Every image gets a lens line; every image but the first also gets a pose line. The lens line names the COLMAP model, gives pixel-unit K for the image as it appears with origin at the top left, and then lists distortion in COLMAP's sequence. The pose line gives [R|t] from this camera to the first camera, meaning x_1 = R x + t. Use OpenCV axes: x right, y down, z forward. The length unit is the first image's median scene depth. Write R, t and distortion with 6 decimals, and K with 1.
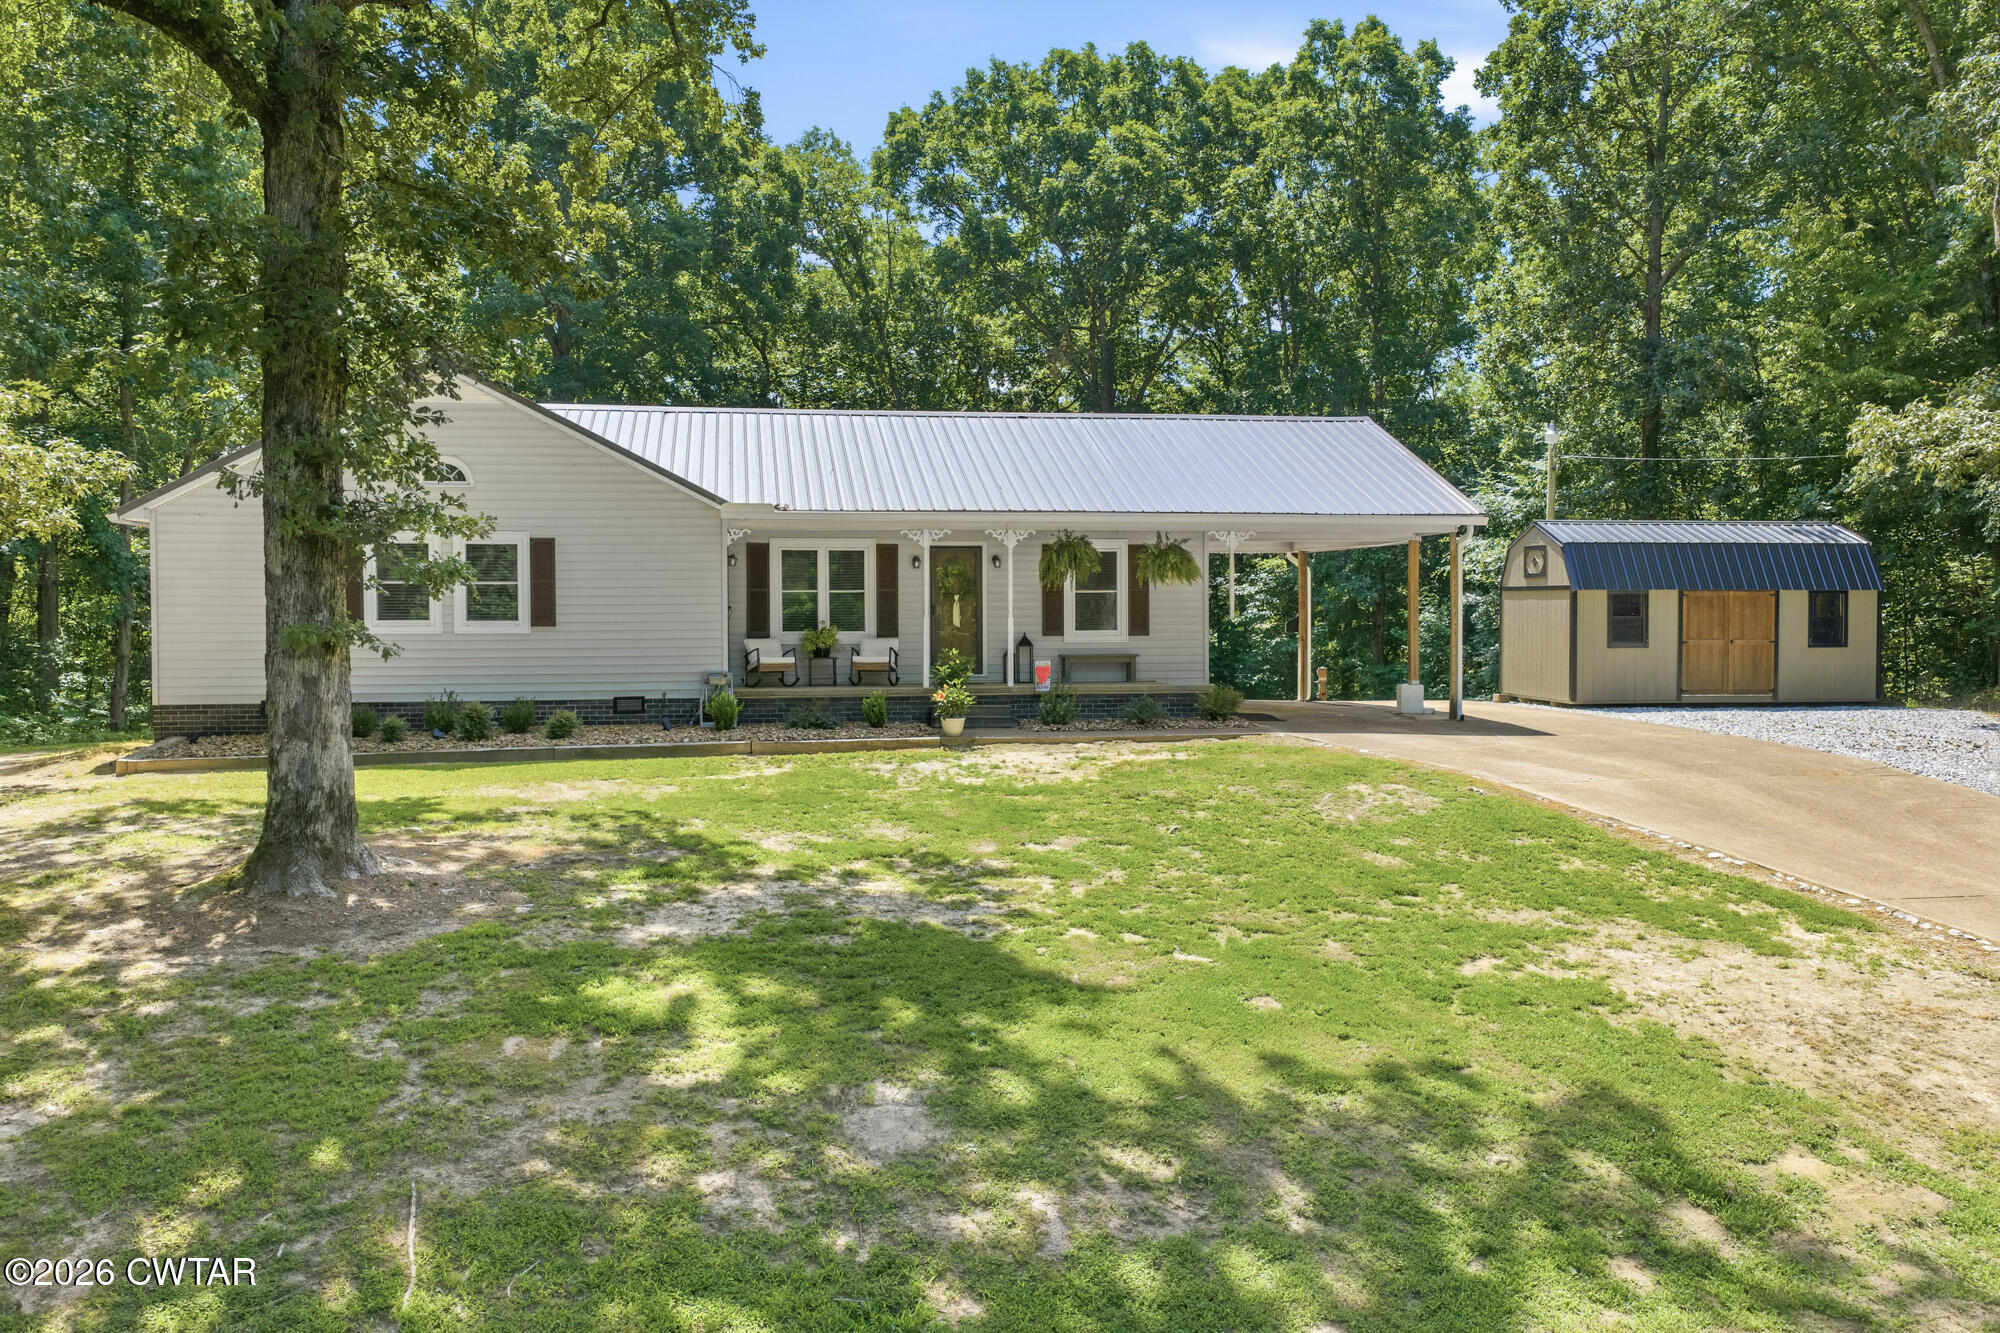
lens RADIAL K [[1666.6, 0, 997.5], [0, 1666.6, 652.0], [0, 0, 1]] dist [-0.004136, -0.001089]
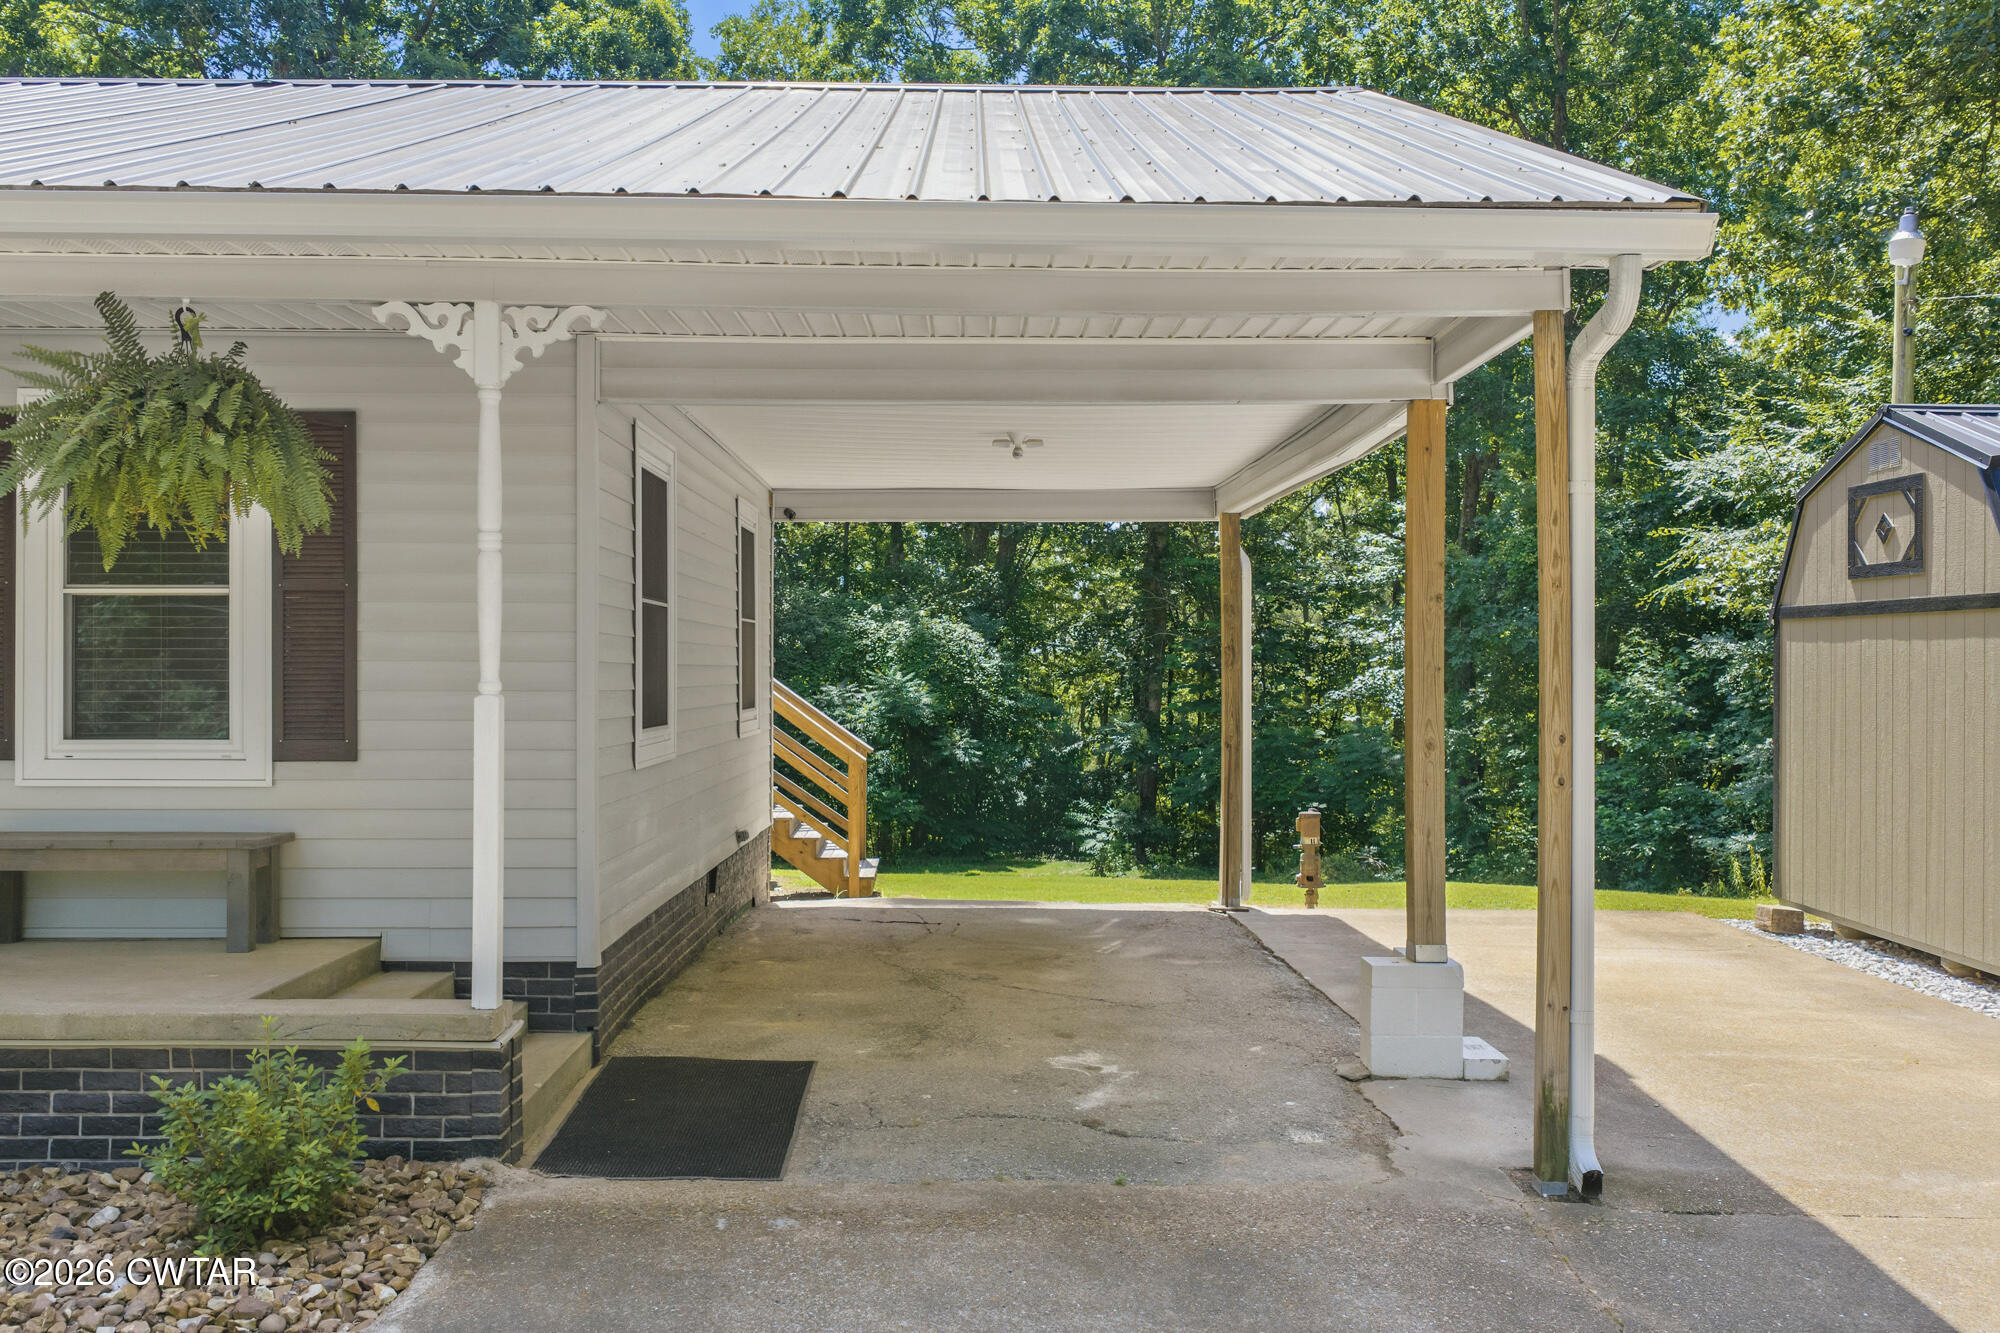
lens RADIAL K [[1657.7, 0, 1007.3], [0, 1657.7, 666.3], [0, 0, 1]] dist [0.014591, 0.001848]
pose [[0.990276, 0.005505, -0.139009, 0.234903], [-0.009038, 0.999652, -0.024797, -0.019842], [0.138824, 0.025812, 0.989981, 0.778671]]
